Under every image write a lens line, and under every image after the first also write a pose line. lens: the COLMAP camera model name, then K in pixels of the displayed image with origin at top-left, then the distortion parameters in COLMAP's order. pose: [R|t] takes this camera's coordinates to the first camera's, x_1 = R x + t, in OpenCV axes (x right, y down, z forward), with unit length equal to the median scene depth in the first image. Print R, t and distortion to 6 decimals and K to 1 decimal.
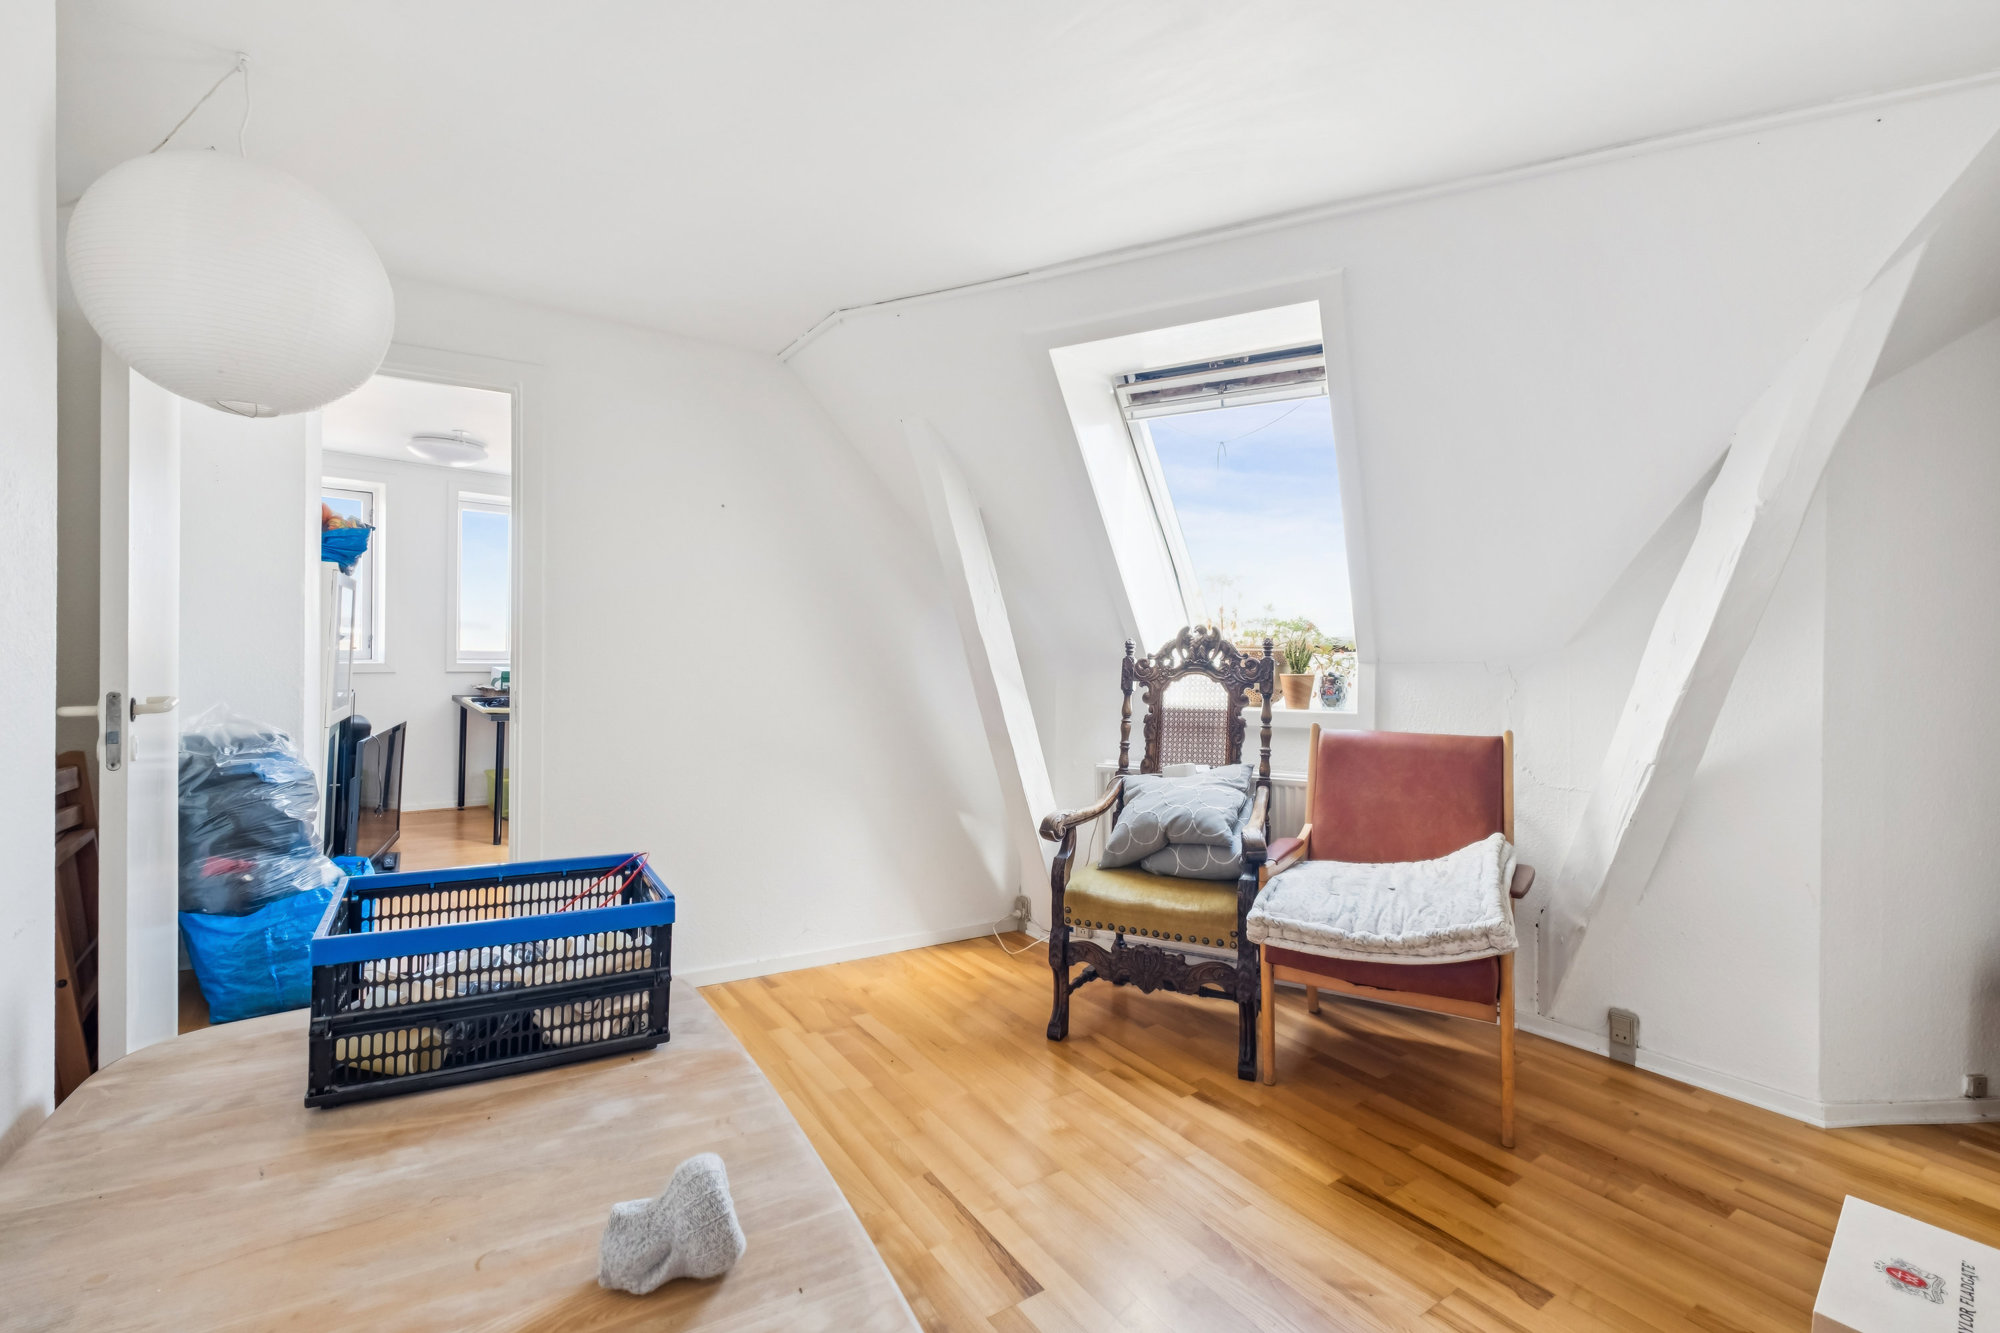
lens RADIAL K [[863.1, 0, 994.5], [0, 863.1, 673.1], [0, 0, 1]] dist [-0.007752, 0.000078]
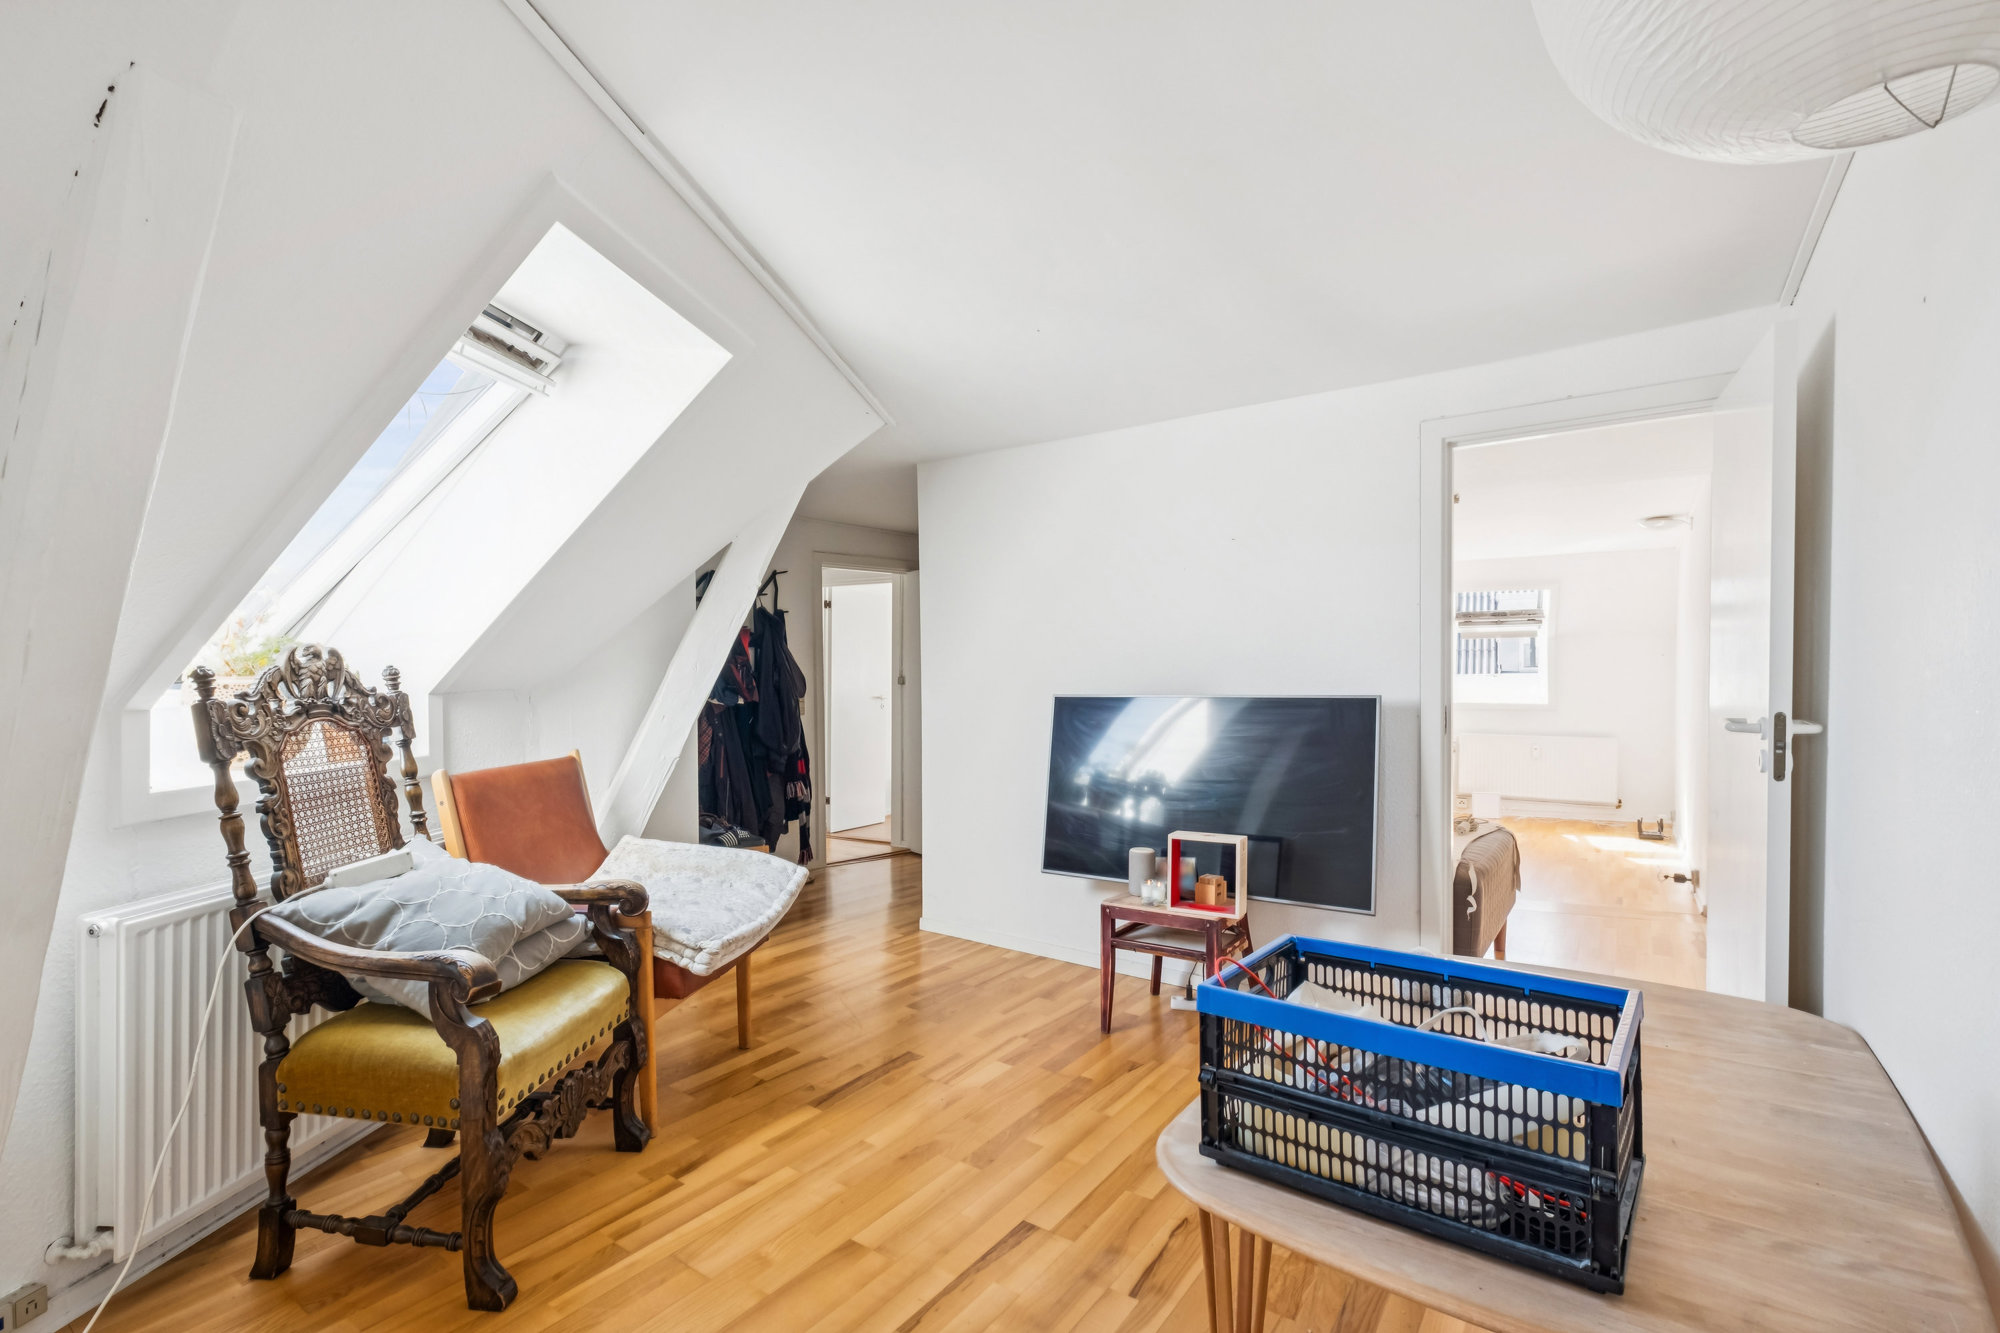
lens RADIAL K [[863.1, 0, 995.3], [0, 863.1, 658.5], [0, 0, 1]] dist [-0.007752, 0.000078]
pose [[-0.347974, -0.014795, 0.937387, -0.564049], [-0.007149, 0.999888, 0.013128, -0.060428], [-0.937477, -0.002133, -0.348041, 0.763912]]
